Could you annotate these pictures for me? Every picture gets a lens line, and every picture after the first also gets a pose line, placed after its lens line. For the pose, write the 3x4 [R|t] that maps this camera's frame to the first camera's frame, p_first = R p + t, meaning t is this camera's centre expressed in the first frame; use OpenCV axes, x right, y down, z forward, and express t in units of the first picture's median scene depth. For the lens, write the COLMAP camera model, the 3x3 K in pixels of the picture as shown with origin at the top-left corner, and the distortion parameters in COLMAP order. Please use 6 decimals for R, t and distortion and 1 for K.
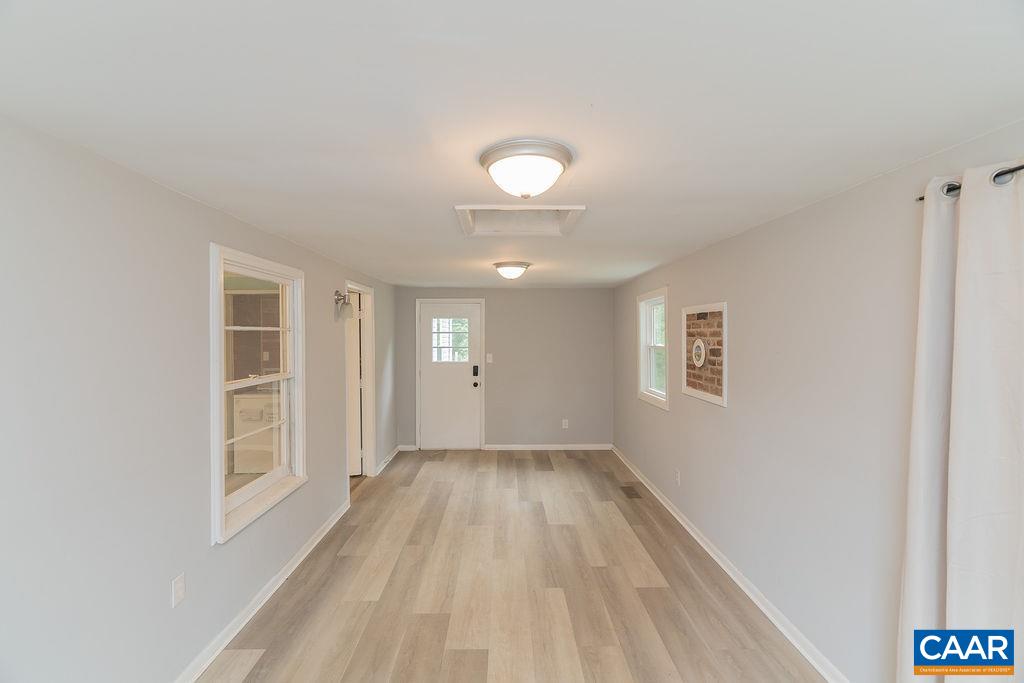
lens RADIAL K [[472.0, 0, 509.0], [0, 472.0, 337.5], [0, 0, 1]] dist [-0.000330, 0.000042]
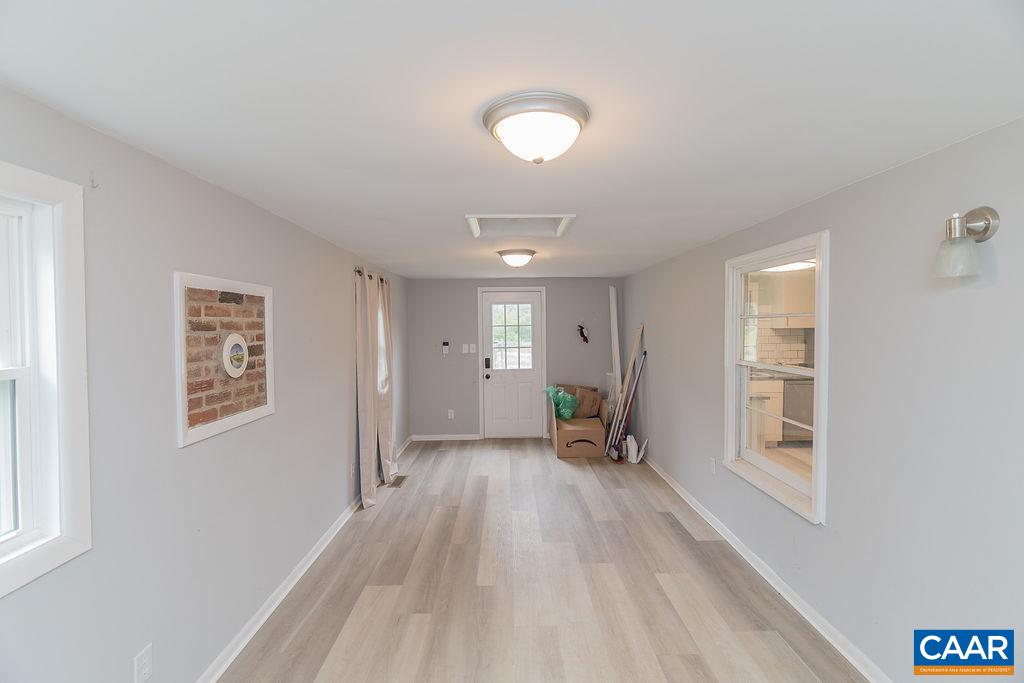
lens RADIAL K [[460.0, 0, 510.9], [0, 460.0, 335.6], [0, 0, 1]] dist [-0.000497, -0.000186]
pose [[-0.999961, 0.008548, 0.002284, 0.033084], [0.008612, 0.999517, 0.029854, -0.010339], [-0.002028, 0.029872, -0.999552, 1.759730]]
